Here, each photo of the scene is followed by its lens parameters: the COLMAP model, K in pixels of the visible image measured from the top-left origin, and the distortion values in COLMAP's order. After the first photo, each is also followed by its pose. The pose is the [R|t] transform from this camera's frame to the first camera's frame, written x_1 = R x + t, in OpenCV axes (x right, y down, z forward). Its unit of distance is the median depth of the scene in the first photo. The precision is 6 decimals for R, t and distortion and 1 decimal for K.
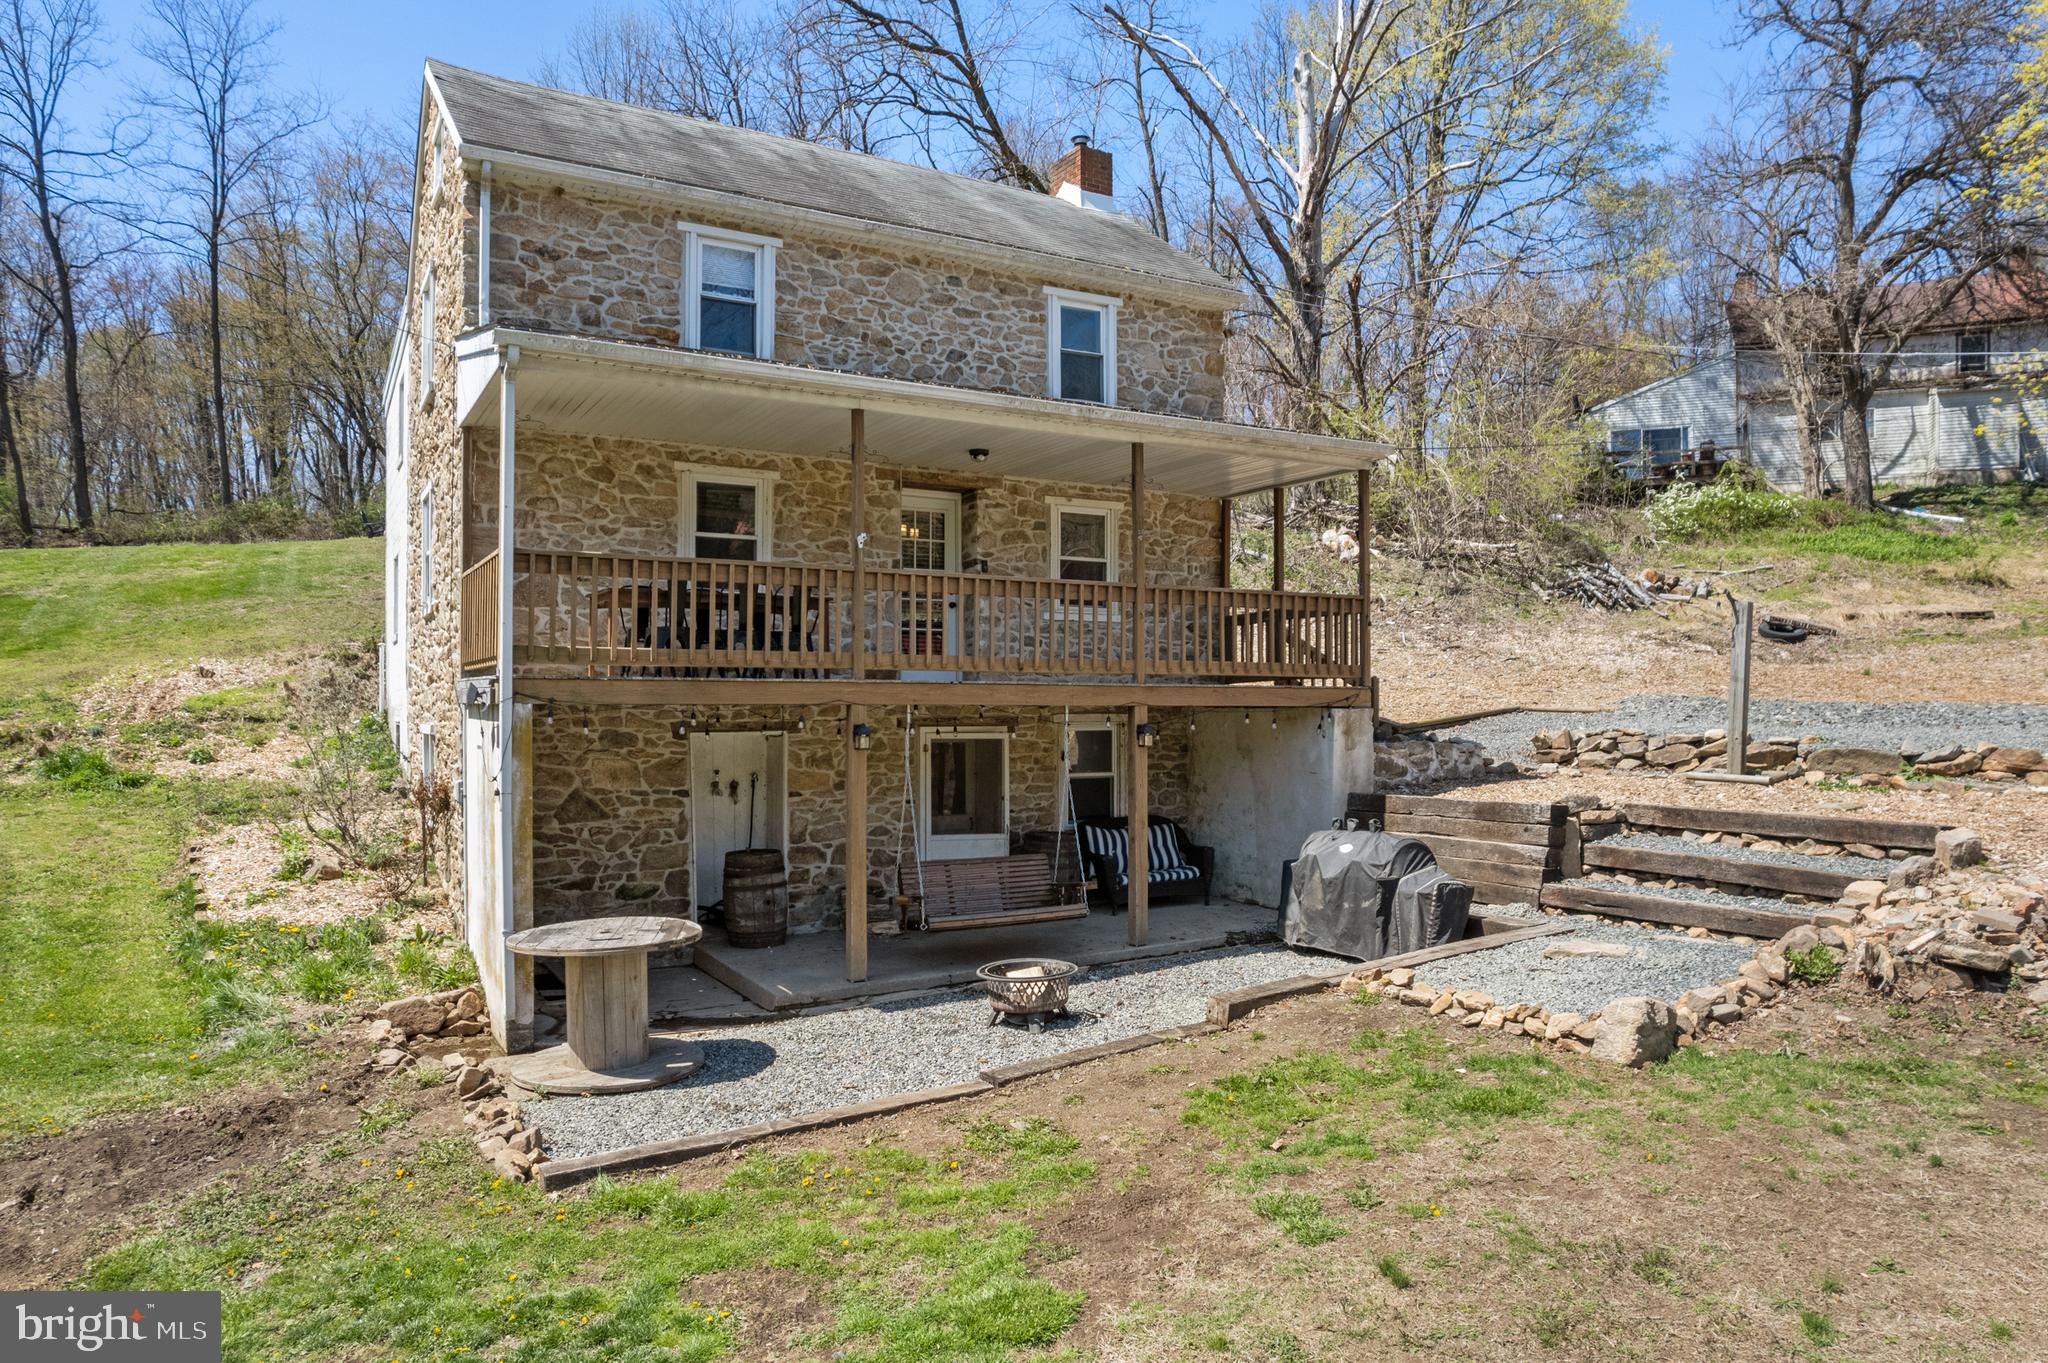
lens RADIAL K [[1337.0, 0, 1026.9], [0, 1337.0, 716.8], [0, 0, 1]] dist [-0.080722, 0.072911]
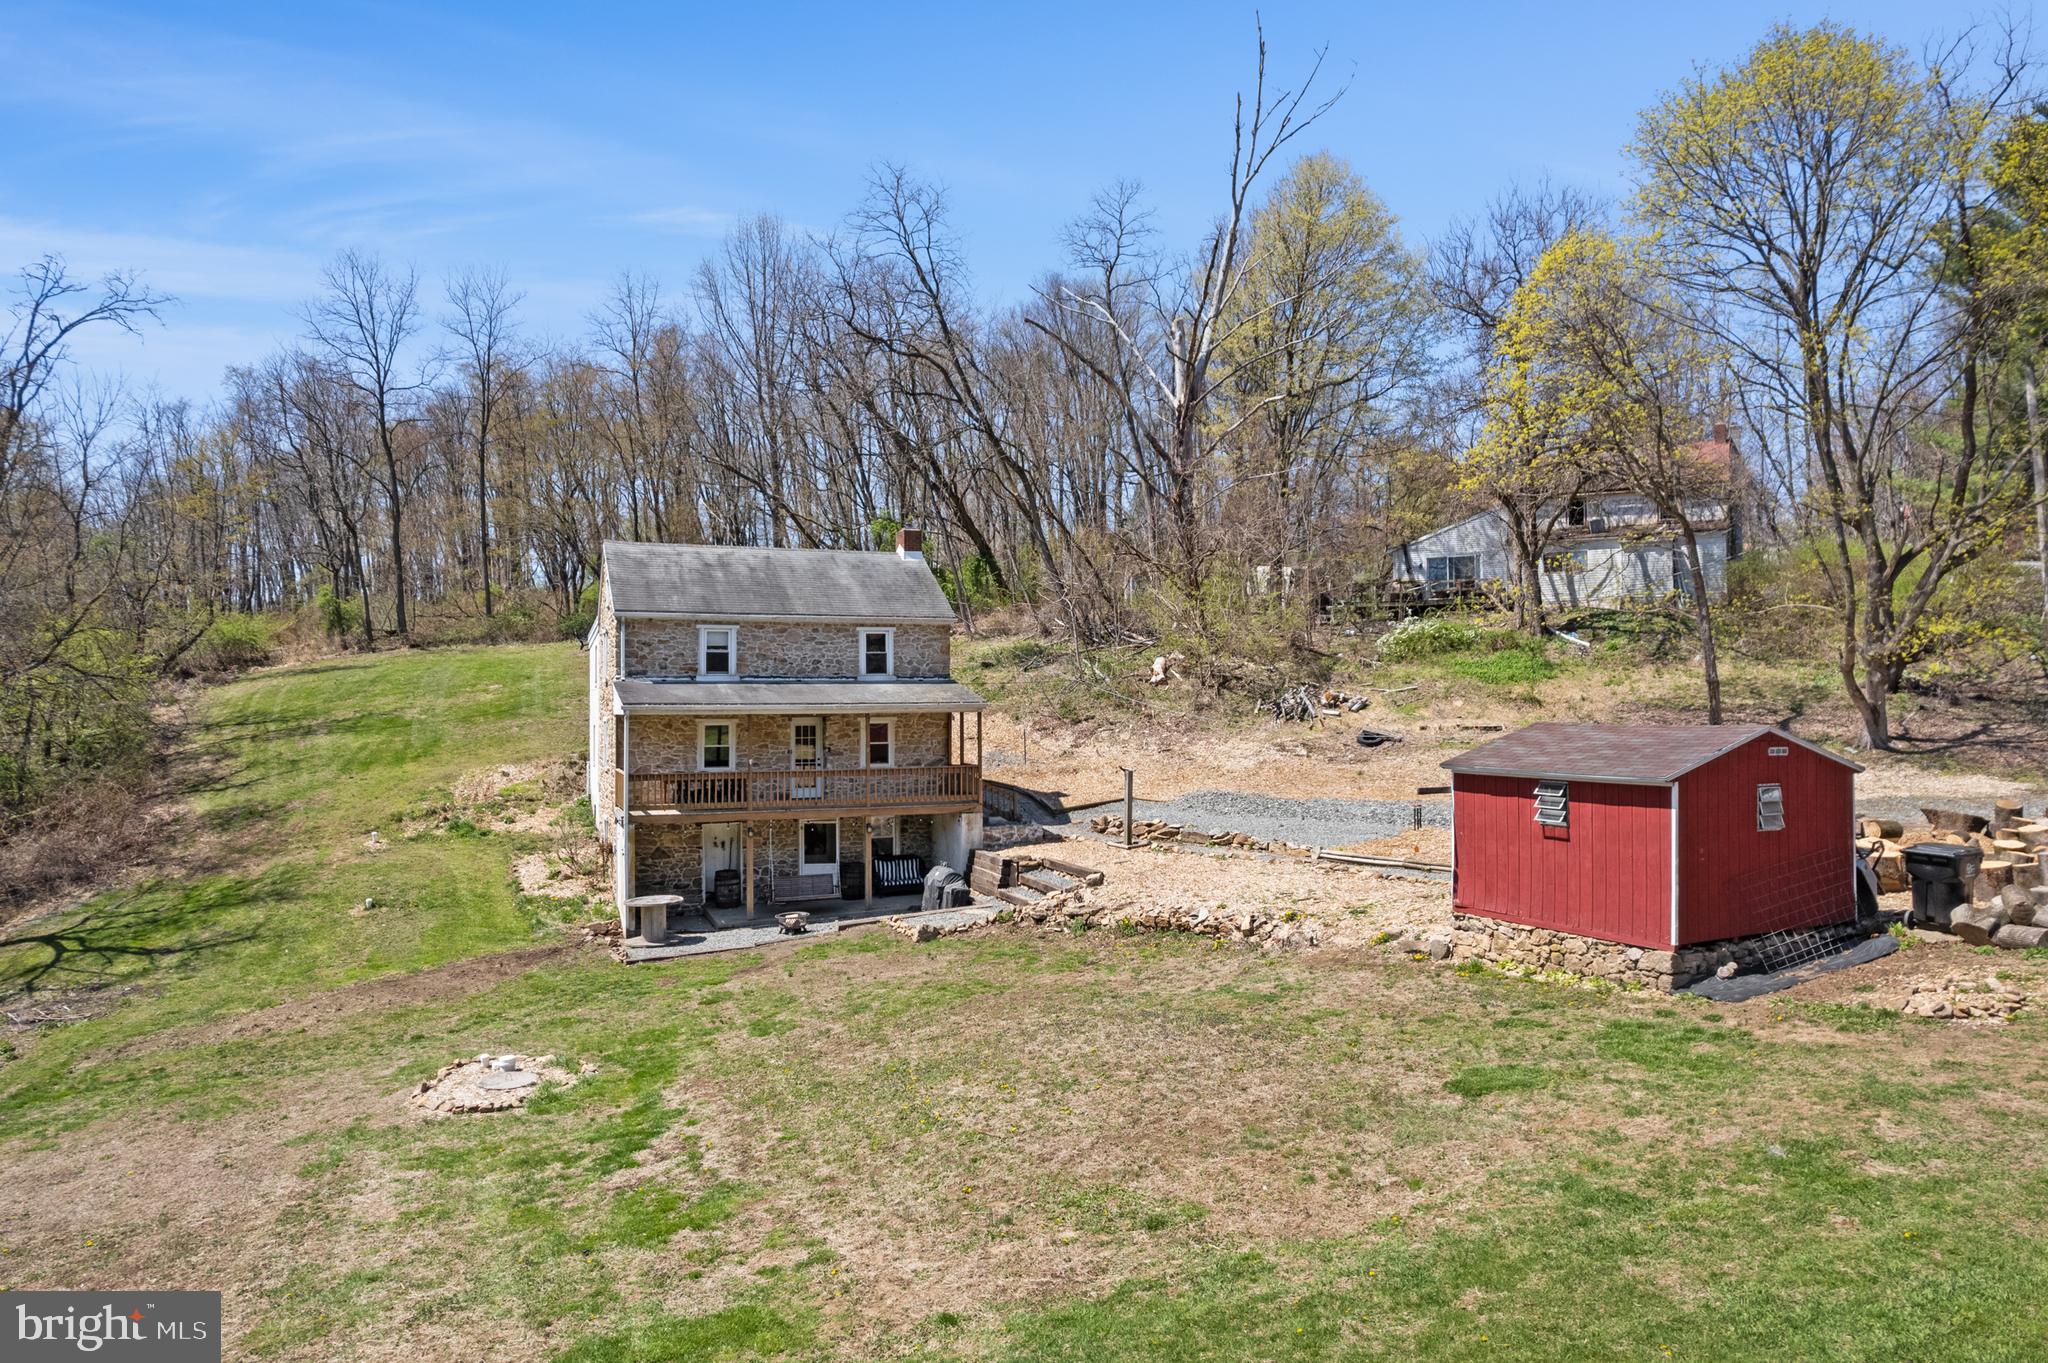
lens RADIAL K [[1307.6, 0, 1024.0], [0, 1307.6, 681.5], [0, 0, 1]] dist [-0.050604, 0.000478]
pose [[0.991112, -0.006964, -0.132847, 0.700582], [0.004399, 0.999798, -0.019592, -0.212232], [0.132957, 0.018833, 0.990943, -1.419357]]
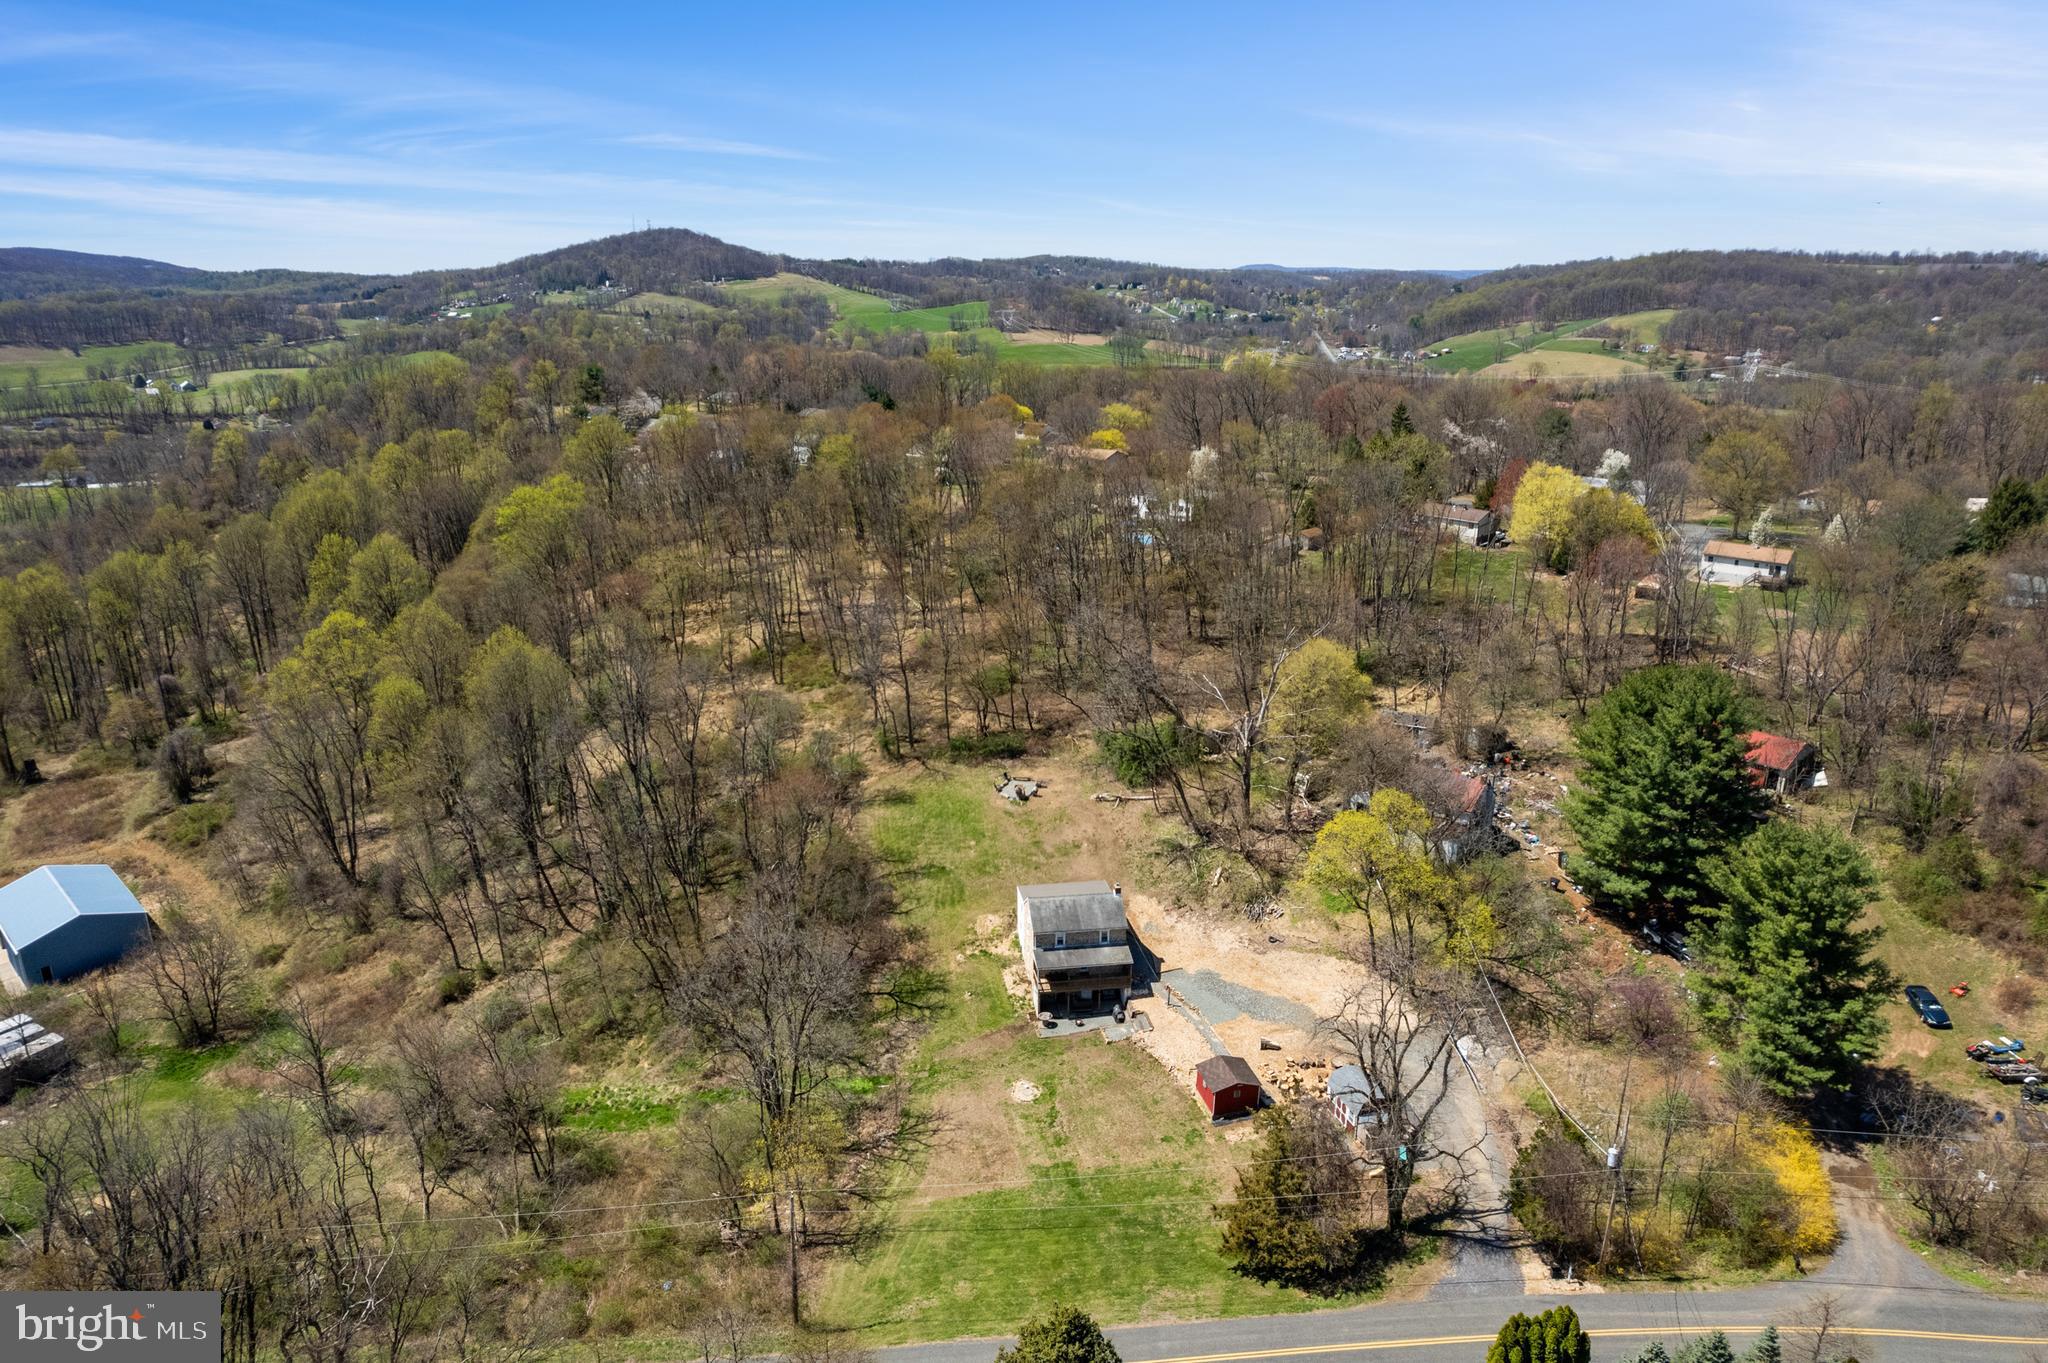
lens RADIAL K [[1307.6, 0, 1024.0], [0, 1307.6, 681.5], [0, 0, 1]] dist [-0.050604, 0.000478]
pose [[0.934264, 0.104244, -0.341005, 2.481135], [0.002185, 0.954622, 0.297811, -4.799845], [0.356576, -0.278979, 0.891641, -6.770409]]
